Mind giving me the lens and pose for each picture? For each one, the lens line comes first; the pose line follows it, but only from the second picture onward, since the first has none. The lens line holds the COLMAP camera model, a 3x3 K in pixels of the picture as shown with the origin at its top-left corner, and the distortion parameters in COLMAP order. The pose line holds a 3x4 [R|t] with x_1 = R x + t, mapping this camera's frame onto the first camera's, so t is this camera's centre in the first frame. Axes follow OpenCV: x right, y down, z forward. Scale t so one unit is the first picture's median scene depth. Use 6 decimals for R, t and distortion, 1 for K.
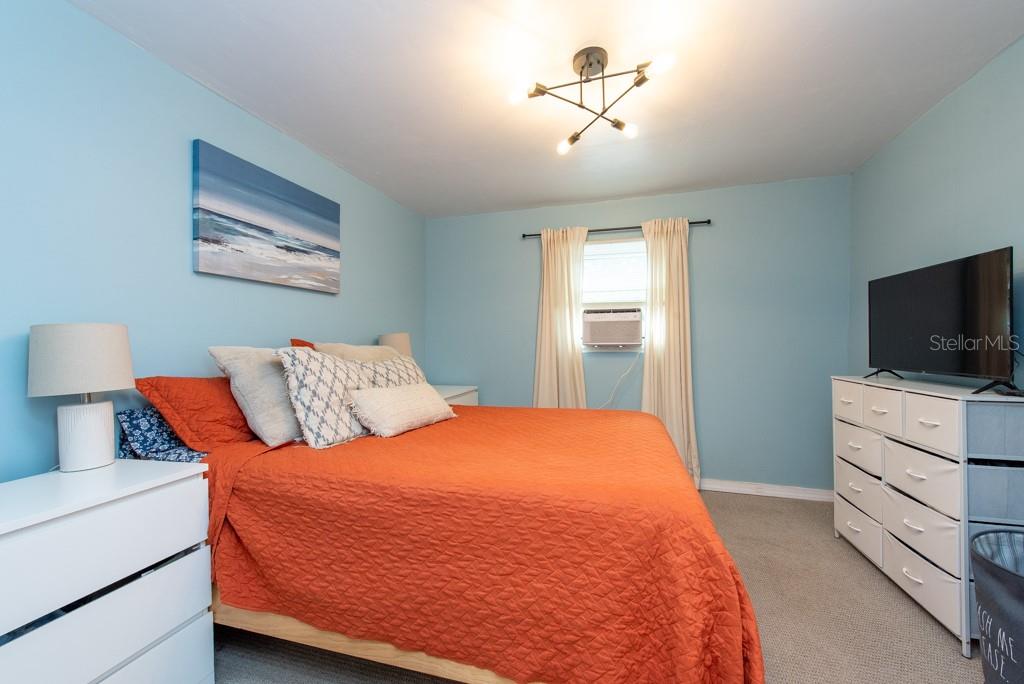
lens RADIAL K [[401.1, 0, 514.0], [0, 401.1, 343.0], [0, 0, 1]] dist [0.024734, -0.005900]
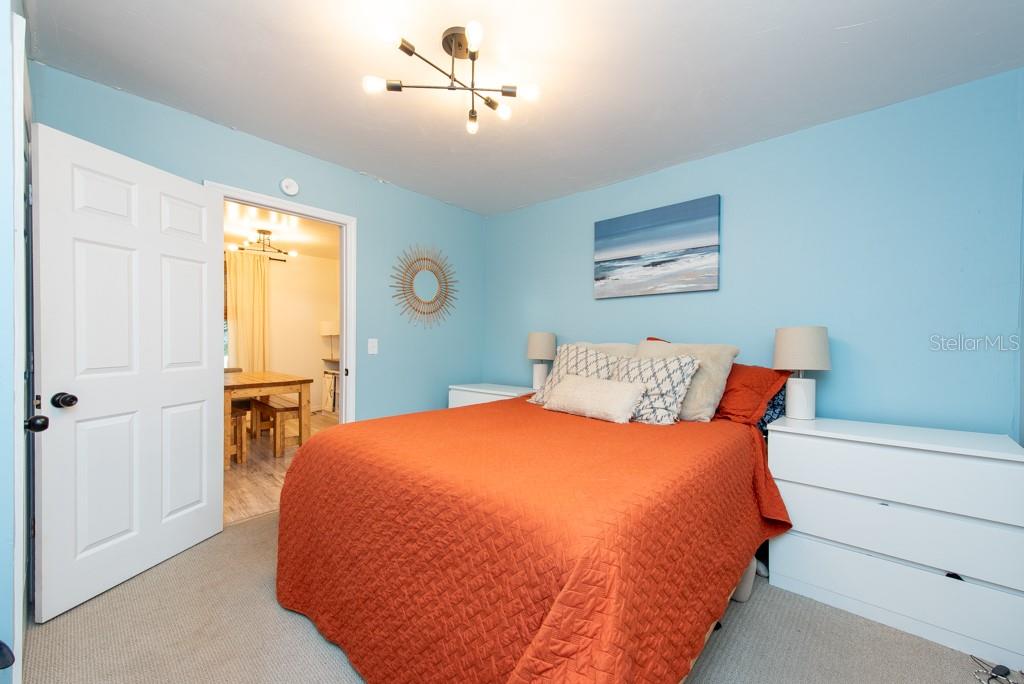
lens RADIAL K [[401.1, 0, 514.0], [0, 401.1, 343.0], [0, 0, 1]] dist [0.024734, -0.005900]
pose [[-0.416482, -0.000388, -0.909144, 0.795940], [-0.009825, 0.999943, 0.004074, 0.006747], [0.909091, 0.010629, -0.416462, 1.217403]]
